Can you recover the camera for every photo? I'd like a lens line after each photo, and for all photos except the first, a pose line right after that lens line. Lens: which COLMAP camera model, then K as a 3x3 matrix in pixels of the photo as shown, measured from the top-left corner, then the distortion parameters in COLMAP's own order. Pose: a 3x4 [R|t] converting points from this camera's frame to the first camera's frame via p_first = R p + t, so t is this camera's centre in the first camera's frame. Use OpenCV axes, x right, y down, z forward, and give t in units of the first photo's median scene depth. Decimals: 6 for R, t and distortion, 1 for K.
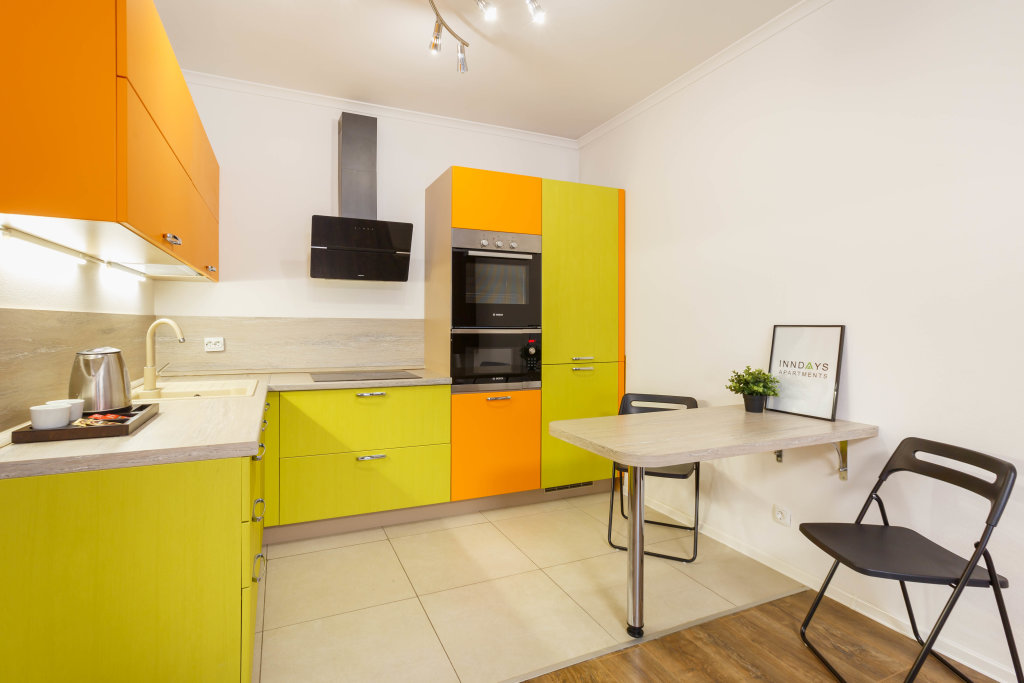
lens RADIAL K [[451.2, 0, 507.2], [0, 451.2, 322.7], [0, 0, 1]] dist [-0.010169, 0.005919]
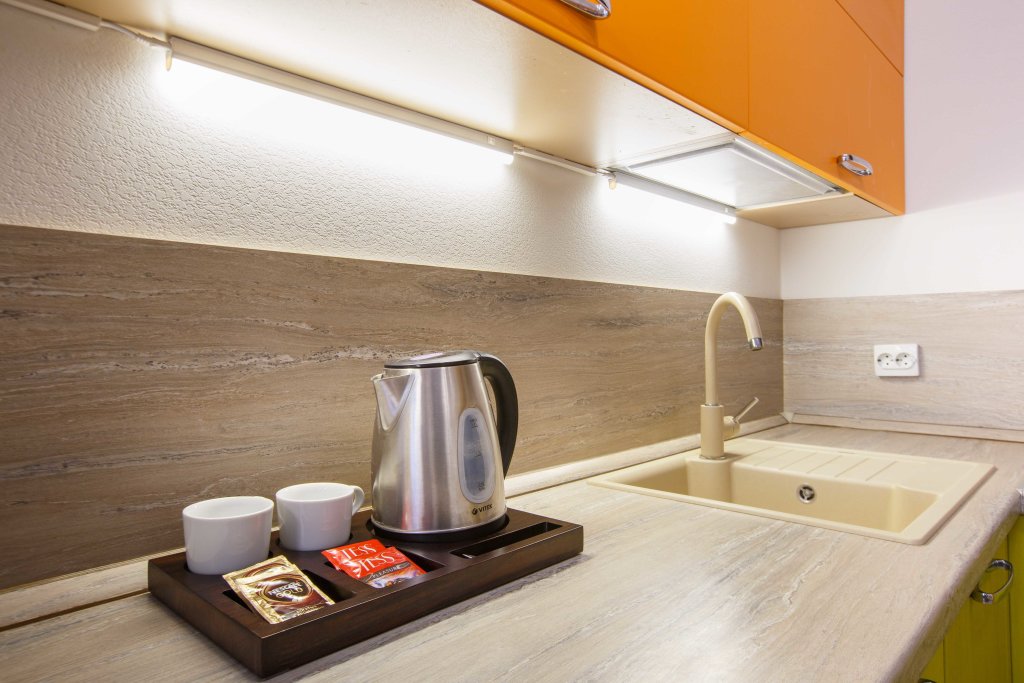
lens RADIAL K [[652.4, 0, 517.2], [0, 652.4, 334.6], [0, 0, 1]] dist [-0.006446, -0.000687]
pose [[0.340215, -0.012199, -0.940268, -0.196236], [0.012021, 0.999891, -0.008623, 0.024840], [0.940271, -0.008369, 0.340325, 0.456928]]
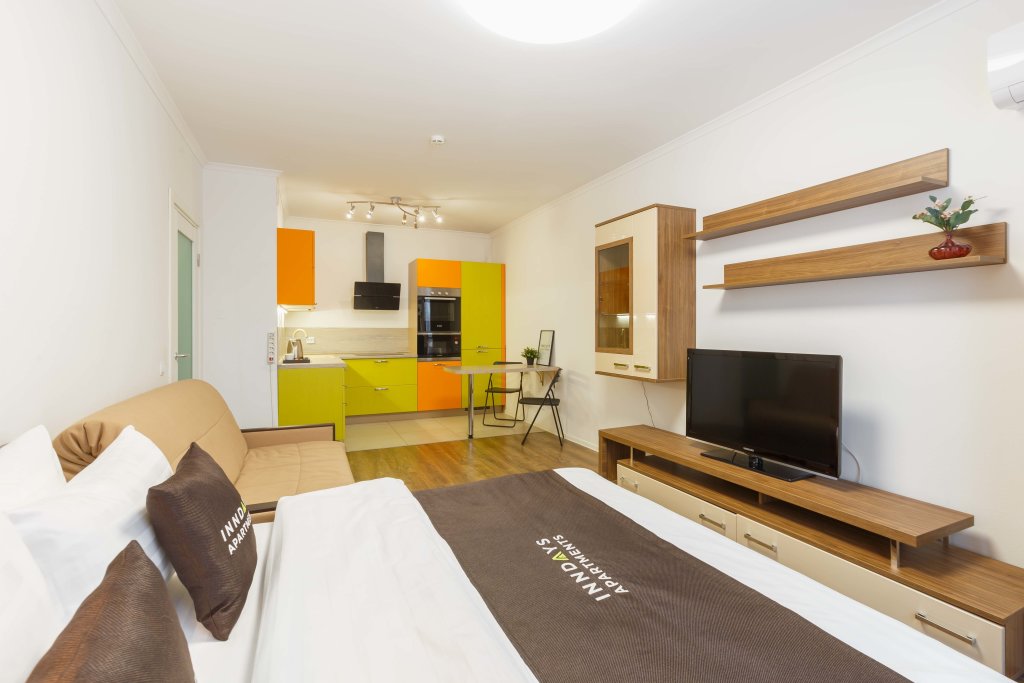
lens RADIAL K [[451.2, 0, 514.7], [0, 451.2, 333.6], [0, 0, 1]] dist [-0.010169, 0.005919]
pose [[0.999455, -0.003540, -0.032834, 0.408658], [0.004053, 0.999870, 0.015576, -0.013690], [0.032775, -0.015701, 0.999339, -1.146934]]
